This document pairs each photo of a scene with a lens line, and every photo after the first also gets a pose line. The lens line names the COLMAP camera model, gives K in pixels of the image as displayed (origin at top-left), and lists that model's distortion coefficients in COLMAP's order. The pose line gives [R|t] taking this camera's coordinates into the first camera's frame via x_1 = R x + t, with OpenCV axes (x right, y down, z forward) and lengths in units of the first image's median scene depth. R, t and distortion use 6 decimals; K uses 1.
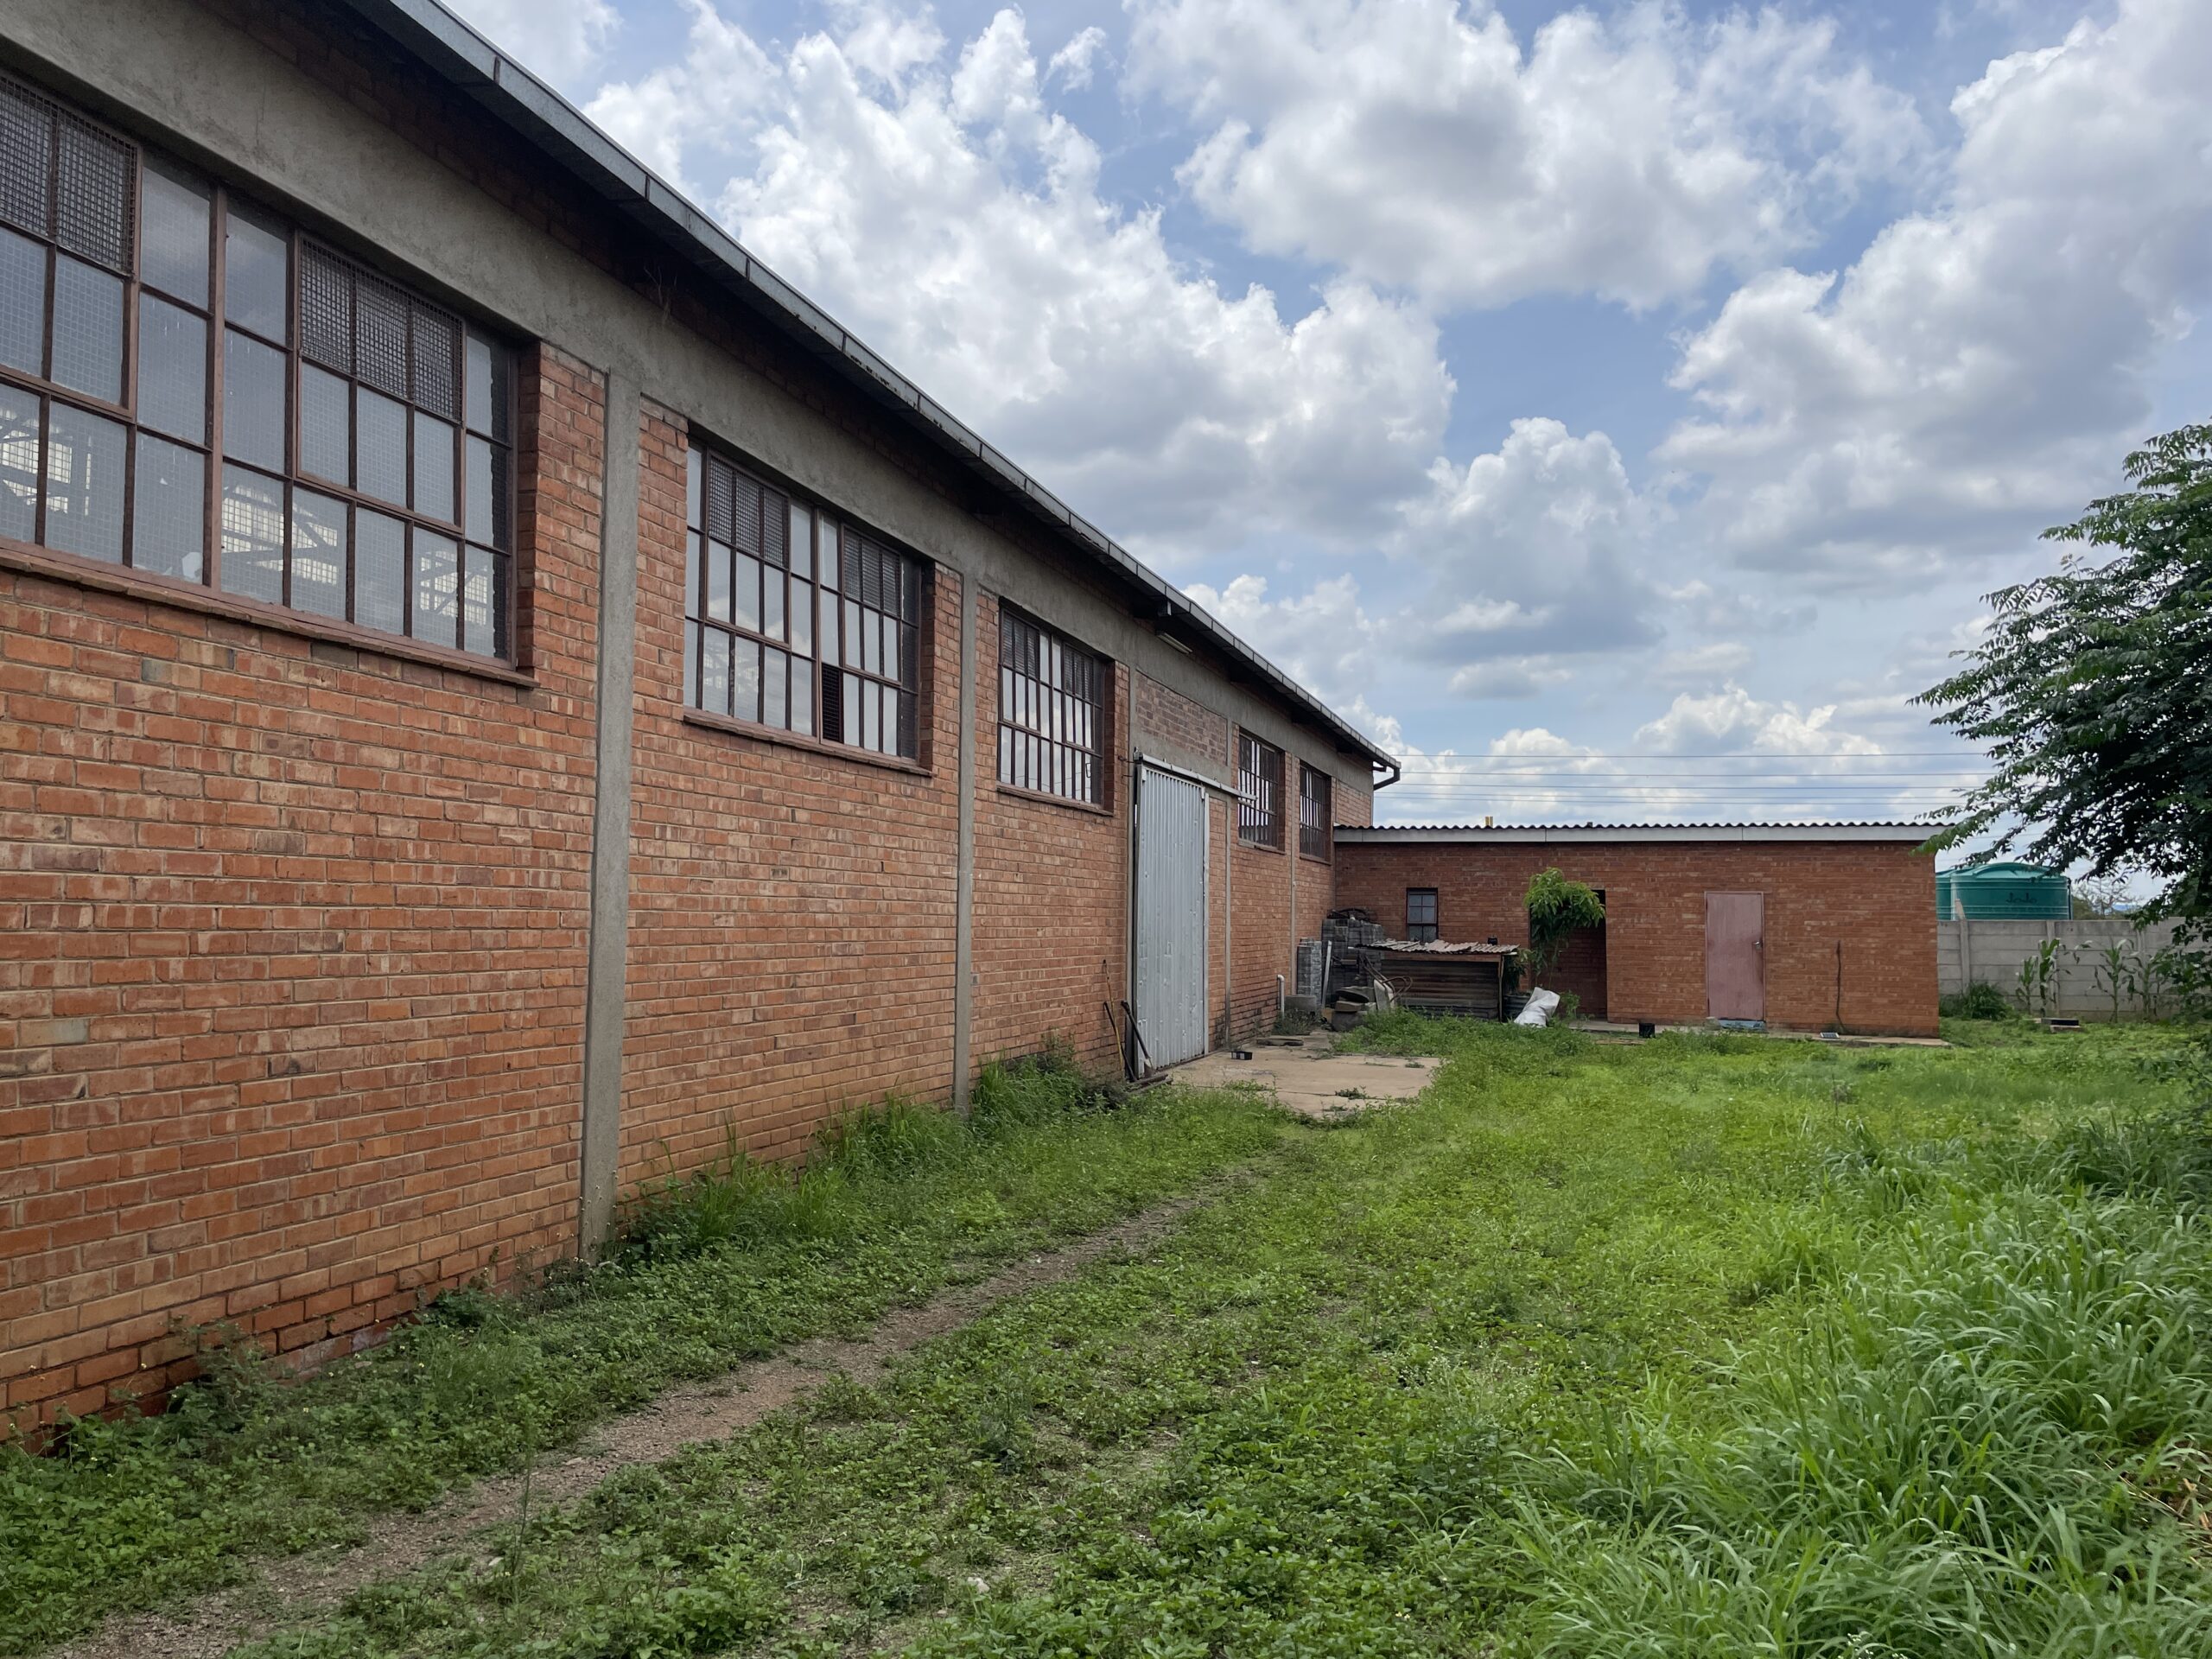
lens RADIAL K [[1631.8, 0, 1106.0], [0, 1631.8, 829.5], [0, 0, 1]] dist [0.095166, -0.118752]
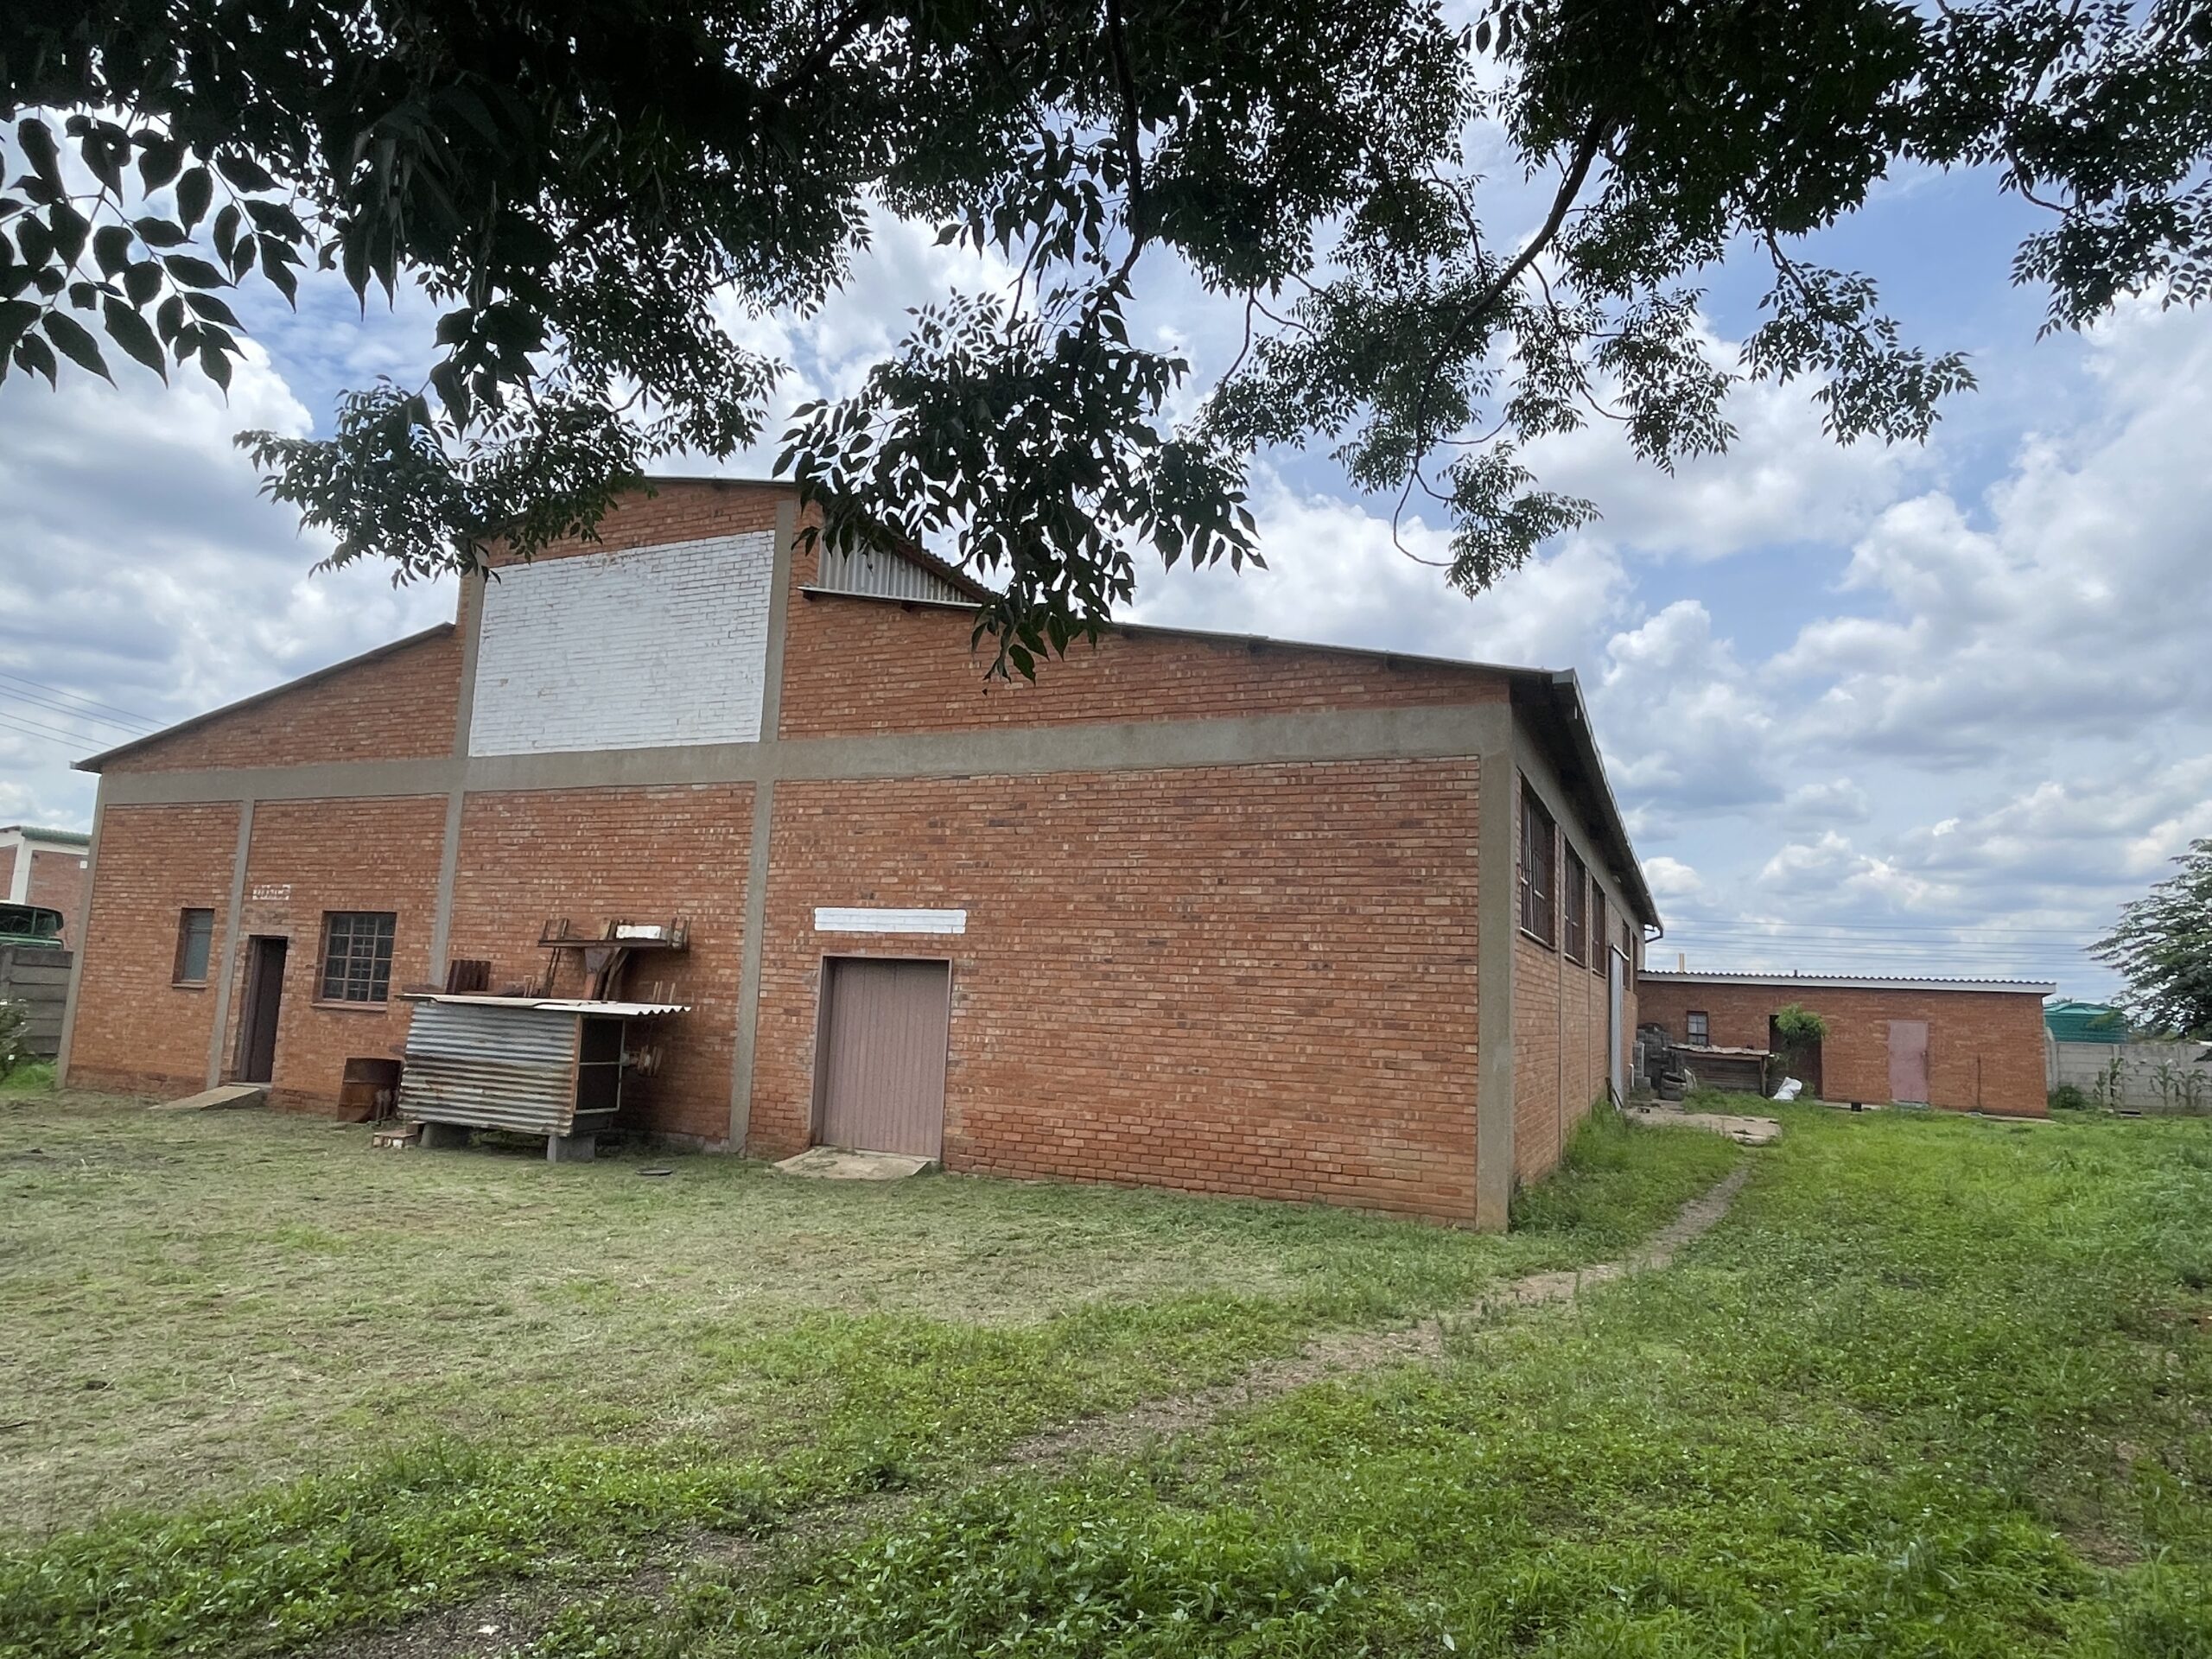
lens RADIAL K [[1294.7, 0, 1110.0], [0, 1294.7, 853.8], [0, 0, 1]] dist [0.000959, -0.001756]
pose [[0.991762, 0.019831, -0.126553, -0.572473], [-0.027358, 0.997940, -0.058021, -0.074028], [0.125141, 0.061005, 0.990262, -0.852471]]
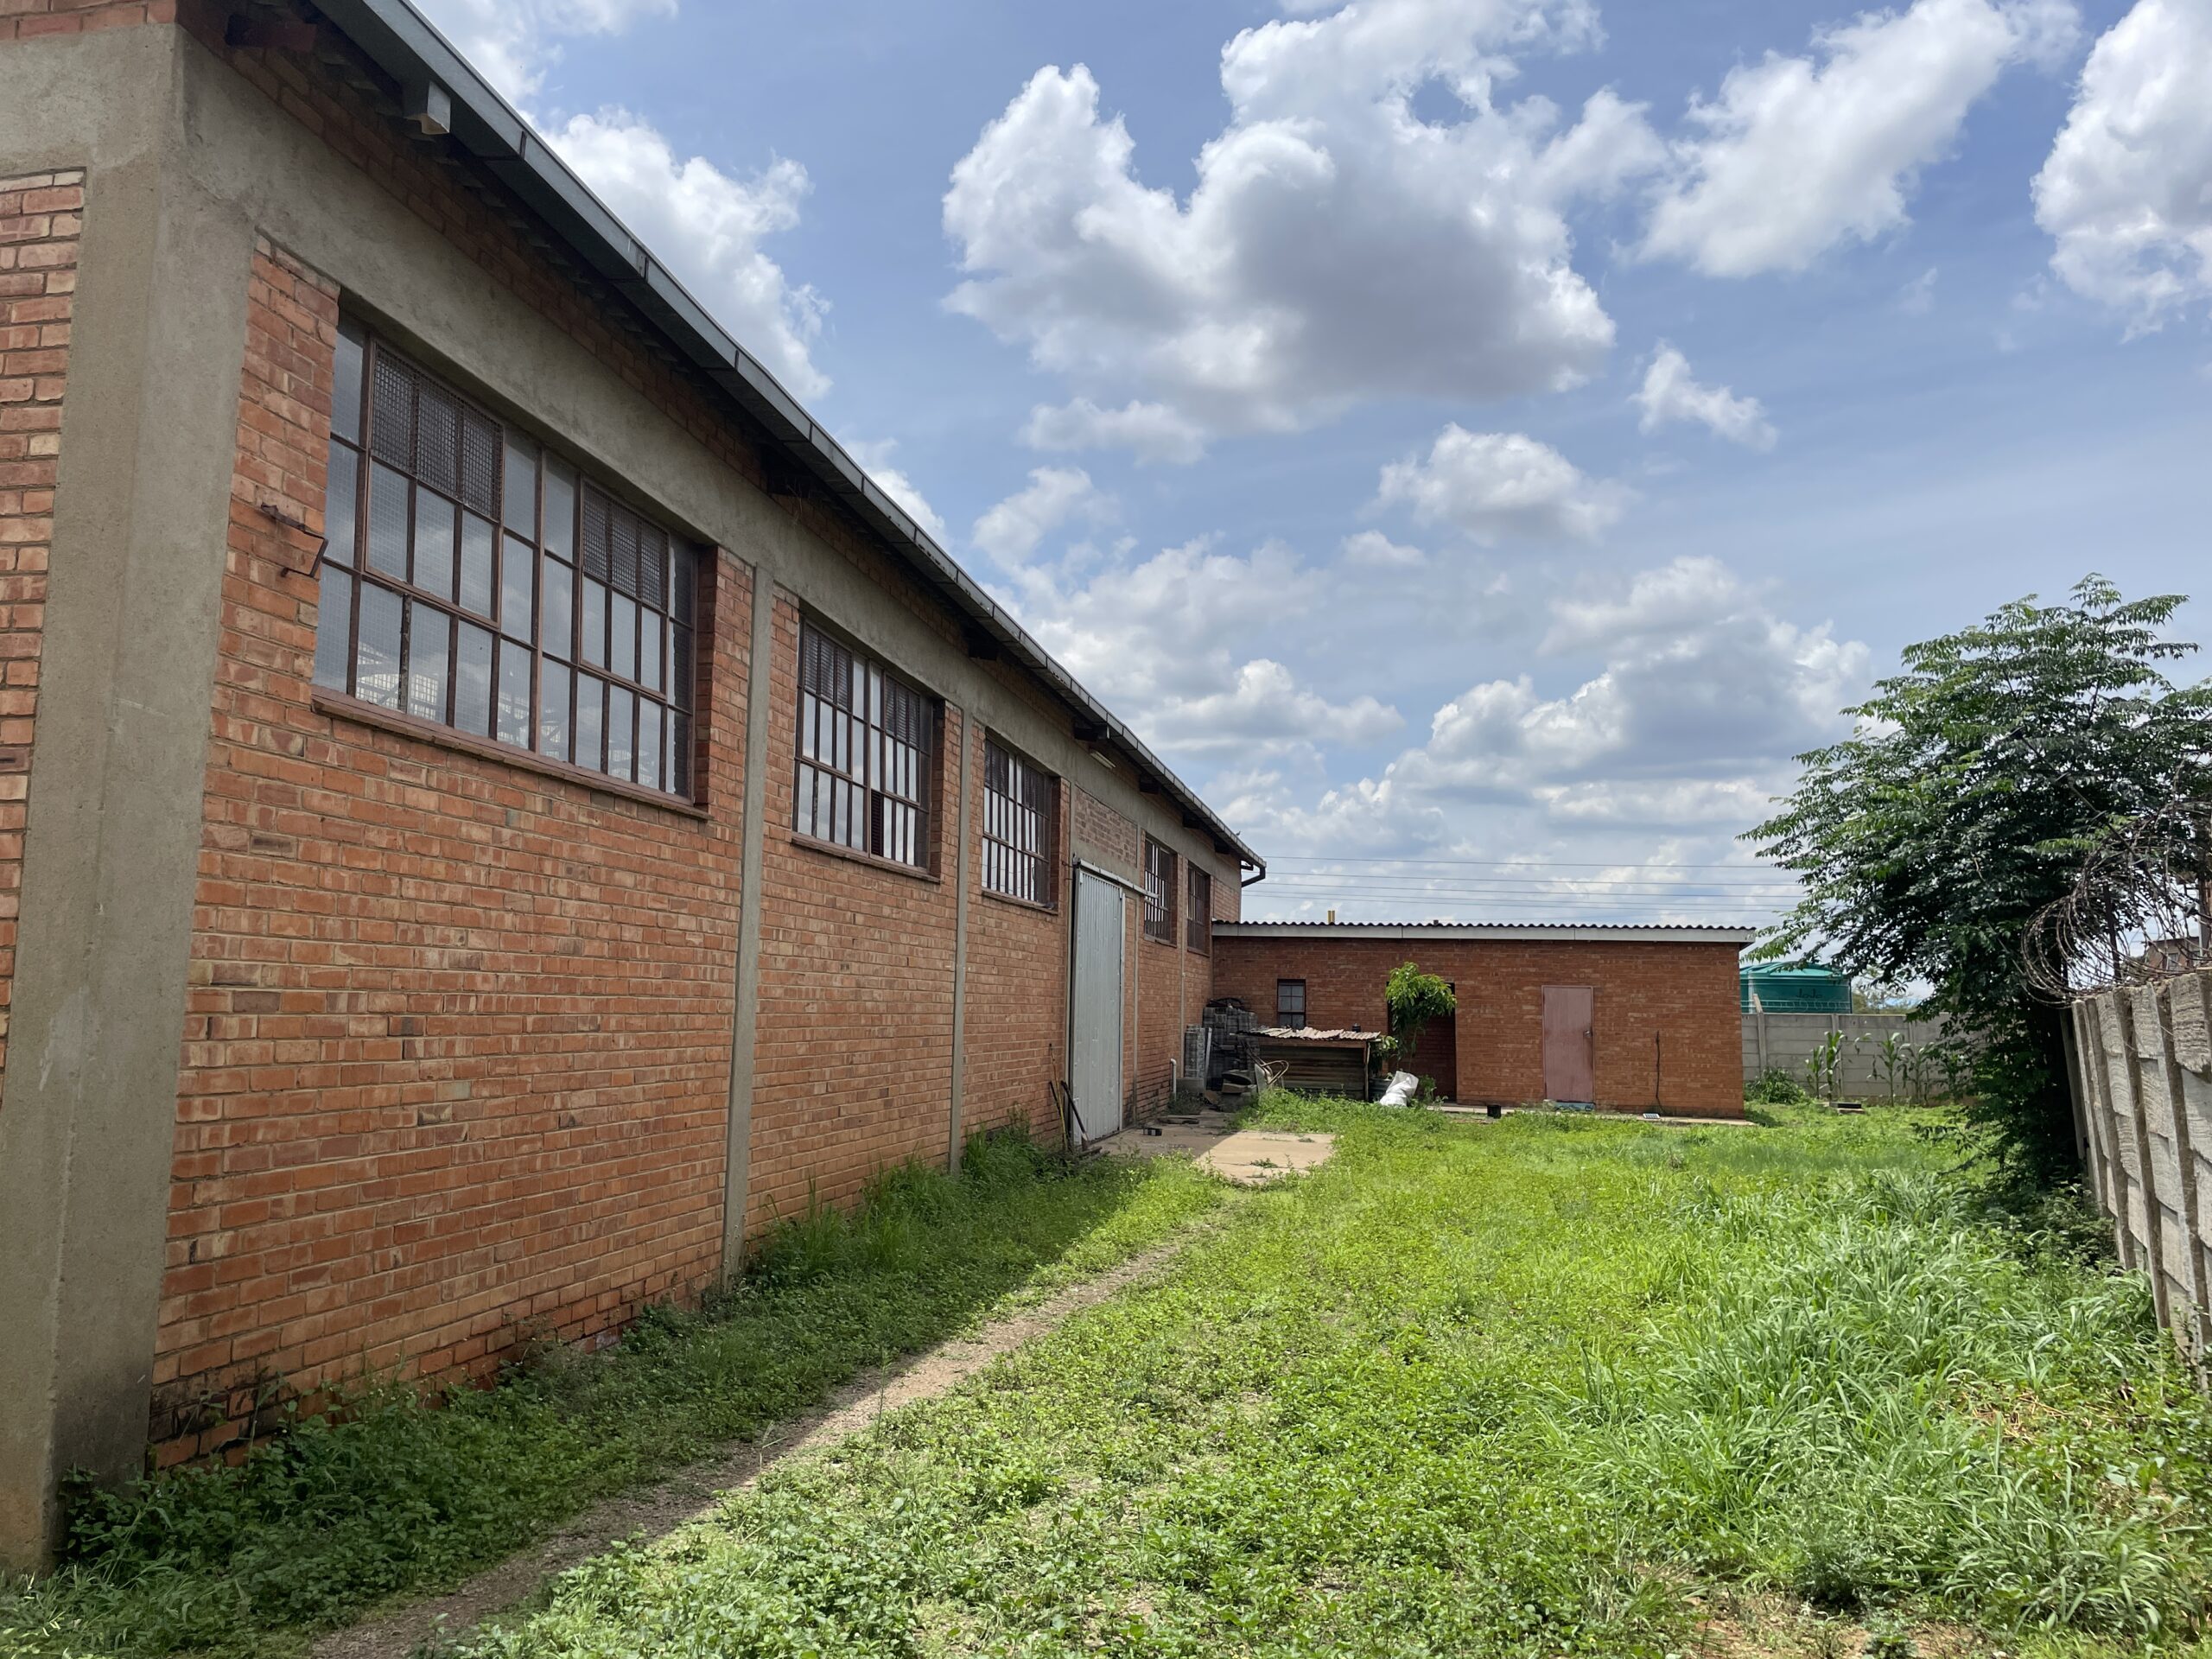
lens RADIAL K [[1631.8, 0, 1106.0], [0, 1631.8, 829.5], [0, 0, 1]] dist [0.095166, -0.118752]
pose [[0.994178, 0.019430, 0.105987, -0.124203], [-0.013882, 0.998507, -0.052838, -0.012050], [-0.106856, 0.051059, 0.992963, -0.187059]]
